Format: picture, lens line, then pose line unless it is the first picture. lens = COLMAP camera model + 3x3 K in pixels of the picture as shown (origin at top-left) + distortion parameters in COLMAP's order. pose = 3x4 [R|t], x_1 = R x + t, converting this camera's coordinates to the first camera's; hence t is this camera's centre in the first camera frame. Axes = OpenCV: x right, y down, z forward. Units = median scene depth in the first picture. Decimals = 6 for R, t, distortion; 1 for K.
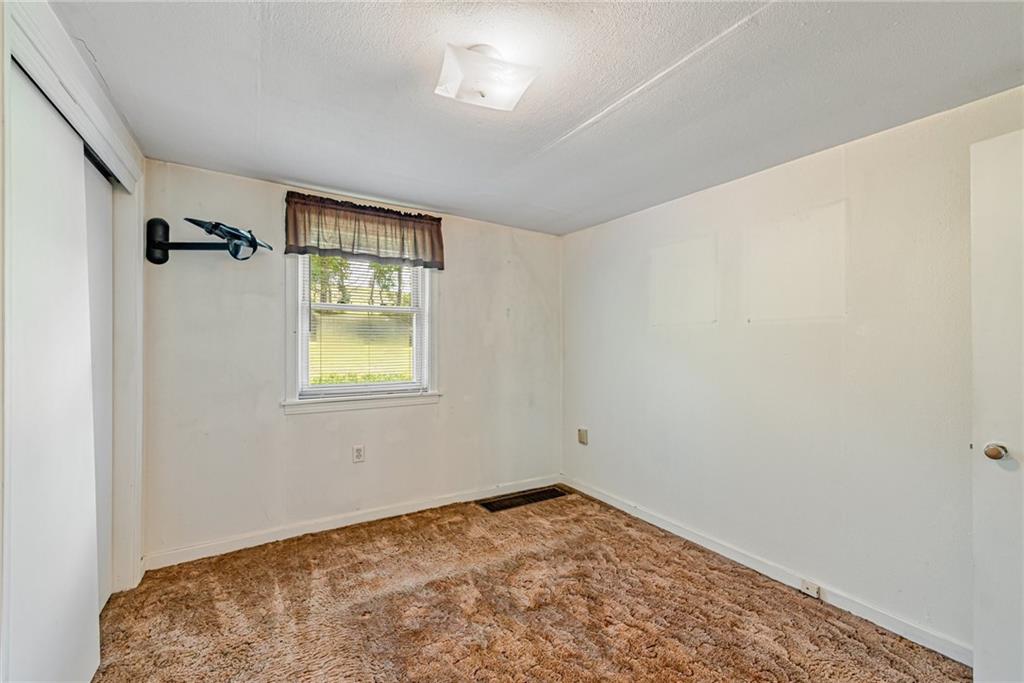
lens RADIAL K [[399.4, 0, 512.1], [0, 399.4, 334.3], [0, 0, 1]] dist [-0.001268, -0.000353]
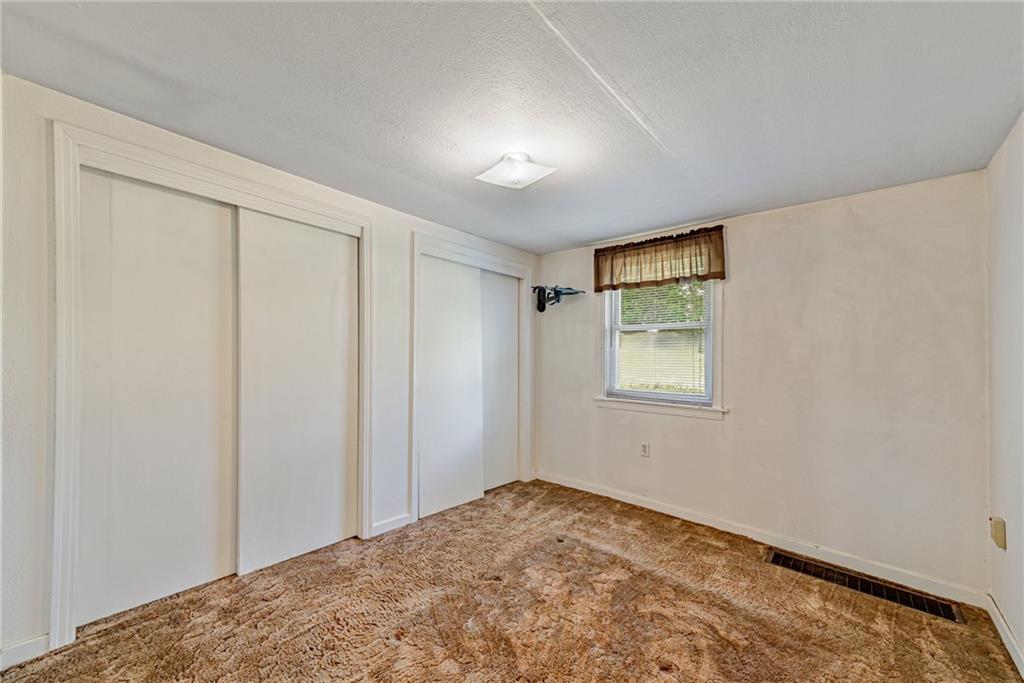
lens RADIAL K [[403.0, 0, 514.7], [0, 403.0, 354.1], [0, 0, 1]] dist [0.000973, 0.000030]
pose [[0.283392, -0.013787, -0.958905, 0.665121], [0.000106, 0.999897, -0.014345, 0.032687], [0.959004, 0.003964, 0.283364, 0.287524]]
